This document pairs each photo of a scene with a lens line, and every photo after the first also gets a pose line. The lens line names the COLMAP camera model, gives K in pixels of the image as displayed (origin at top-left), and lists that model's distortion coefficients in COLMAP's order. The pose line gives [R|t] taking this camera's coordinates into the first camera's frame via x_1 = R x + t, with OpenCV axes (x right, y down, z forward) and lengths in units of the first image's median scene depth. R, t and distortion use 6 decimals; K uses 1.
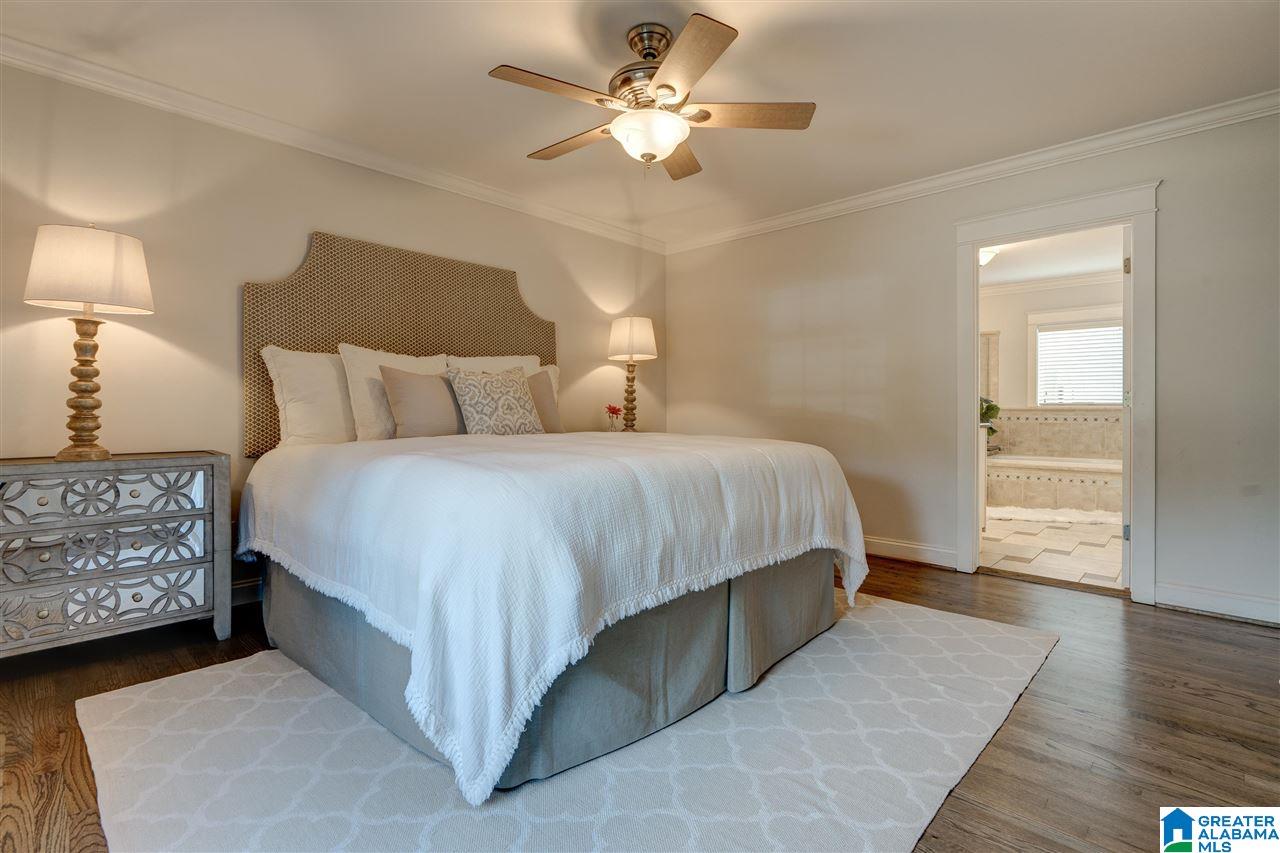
lens RADIAL K [[584.7, 0, 646.7], [0, 584.7, 407.8], [0, 0, 1]] dist [-0.009403, 0.003594]
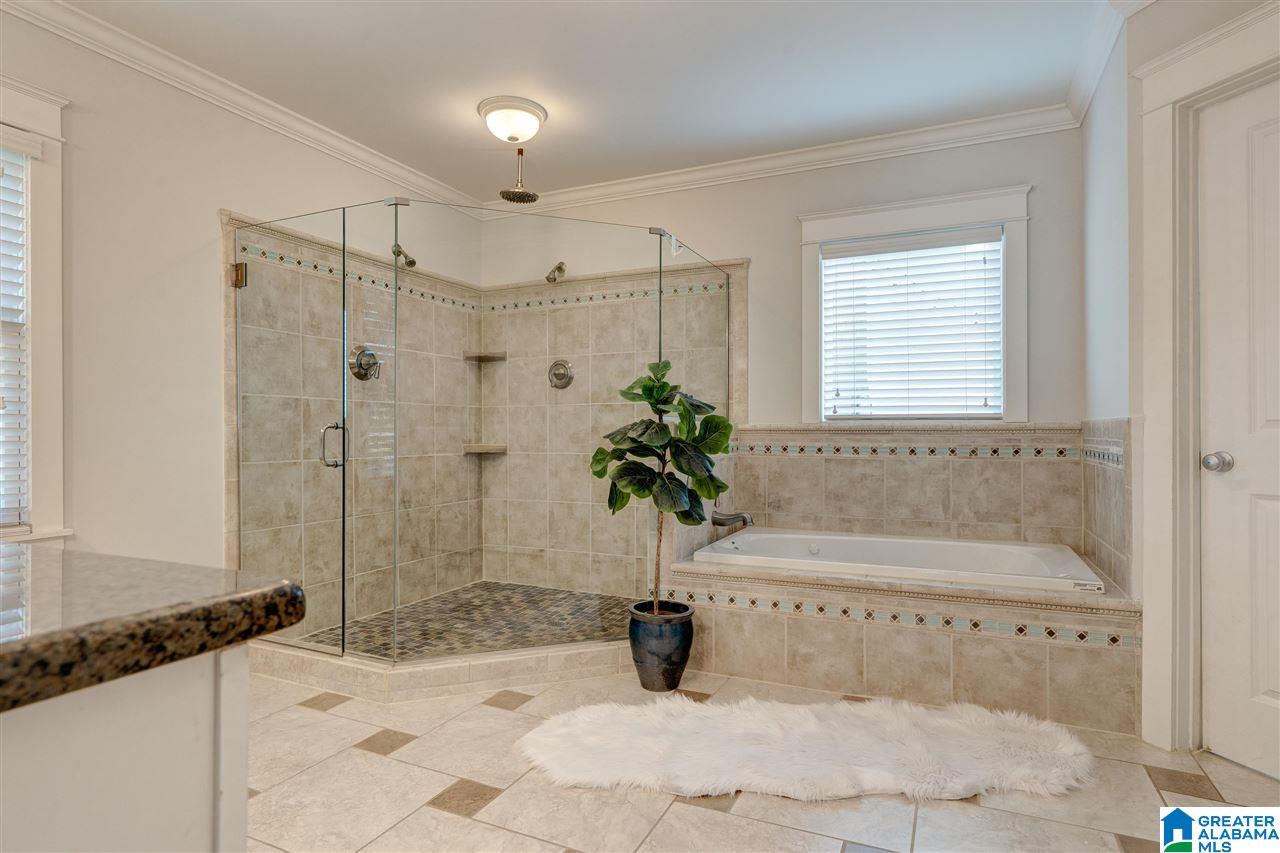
lens RADIAL K [[690.7, 0, 641.0], [0, 690.7, 430.8], [0, 0, 1]] dist [-0.004149, -0.000078]
pose [[0.948084, -0.002453, 0.318011, 0.370420], [0.001446, 0.999993, 0.003403, 0.001927], [-0.318017, -0.002767, 0.948081, 0.540253]]
